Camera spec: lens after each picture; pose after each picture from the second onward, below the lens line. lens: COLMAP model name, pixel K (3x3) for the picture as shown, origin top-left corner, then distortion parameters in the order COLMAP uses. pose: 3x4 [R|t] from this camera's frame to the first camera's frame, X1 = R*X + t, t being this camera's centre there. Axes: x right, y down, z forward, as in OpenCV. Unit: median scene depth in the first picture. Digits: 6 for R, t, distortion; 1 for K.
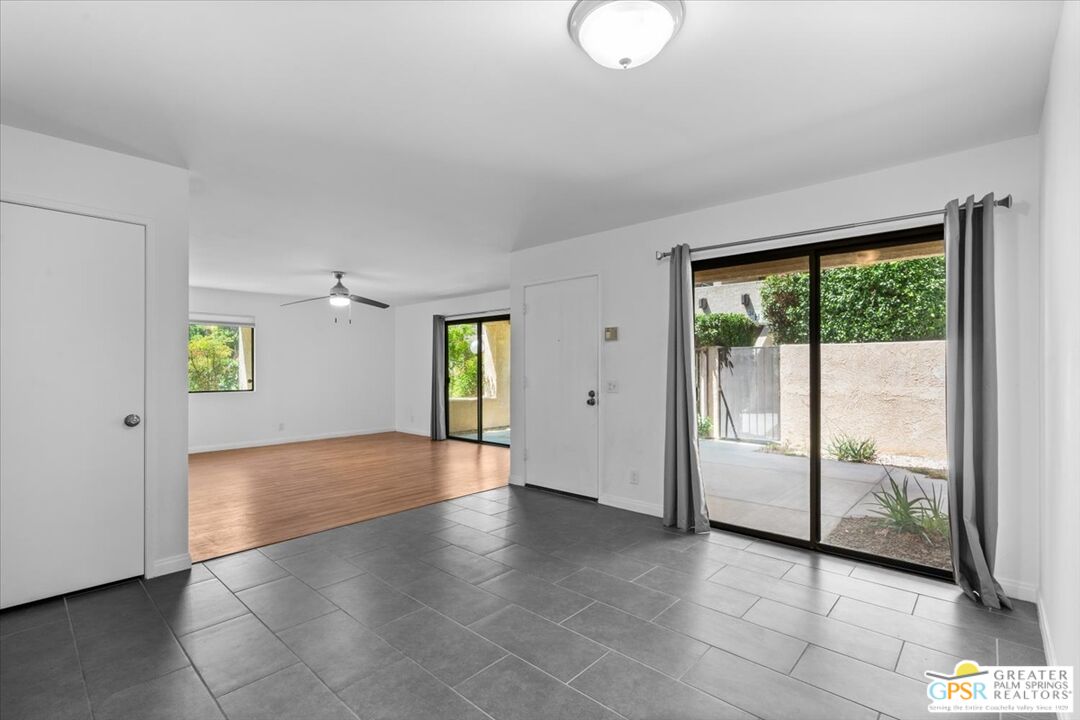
lens RADIAL K [[490.0, 0, 542.7], [0, 490.0, 365.5], [0, 0, 1]] dist [-0.005322, -0.000082]
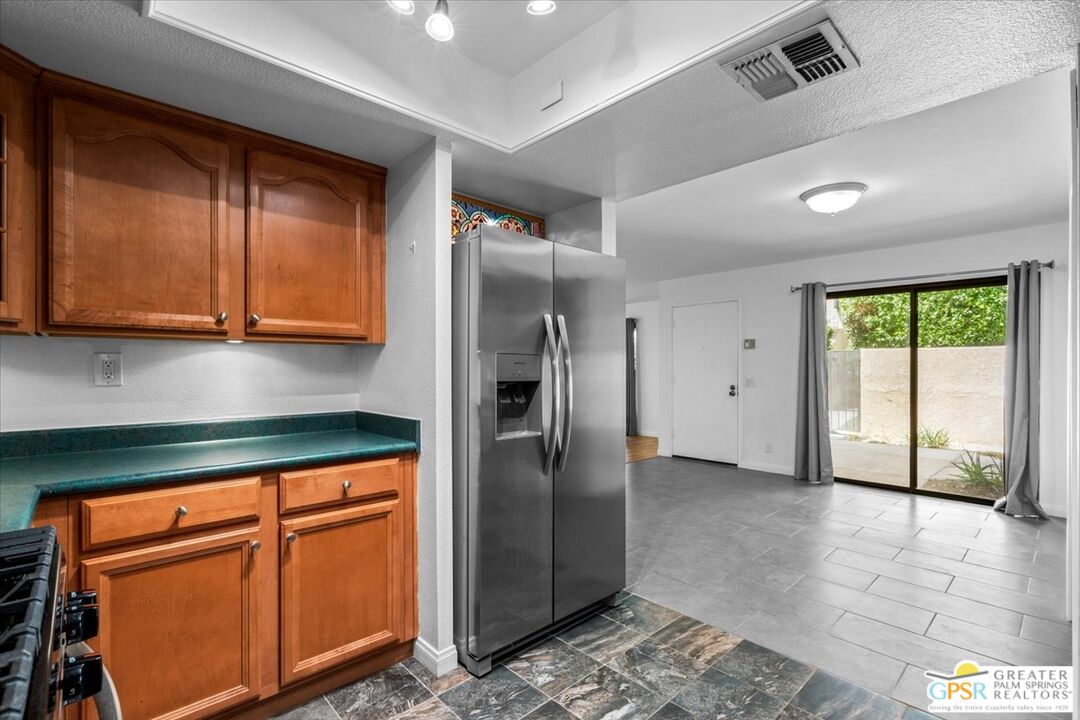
lens RADIAL K [[493.3, 0, 542.0], [0, 493.3, 367.9], [0, 0, 1]] dist [-0.001099, 0.000535]
pose [[0.996939, 0.002454, -0.078140, -0.213165], [-0.002115, 0.999988, 0.004427, -0.001257], [0.078150, -0.004248, 0.996933, -0.272194]]
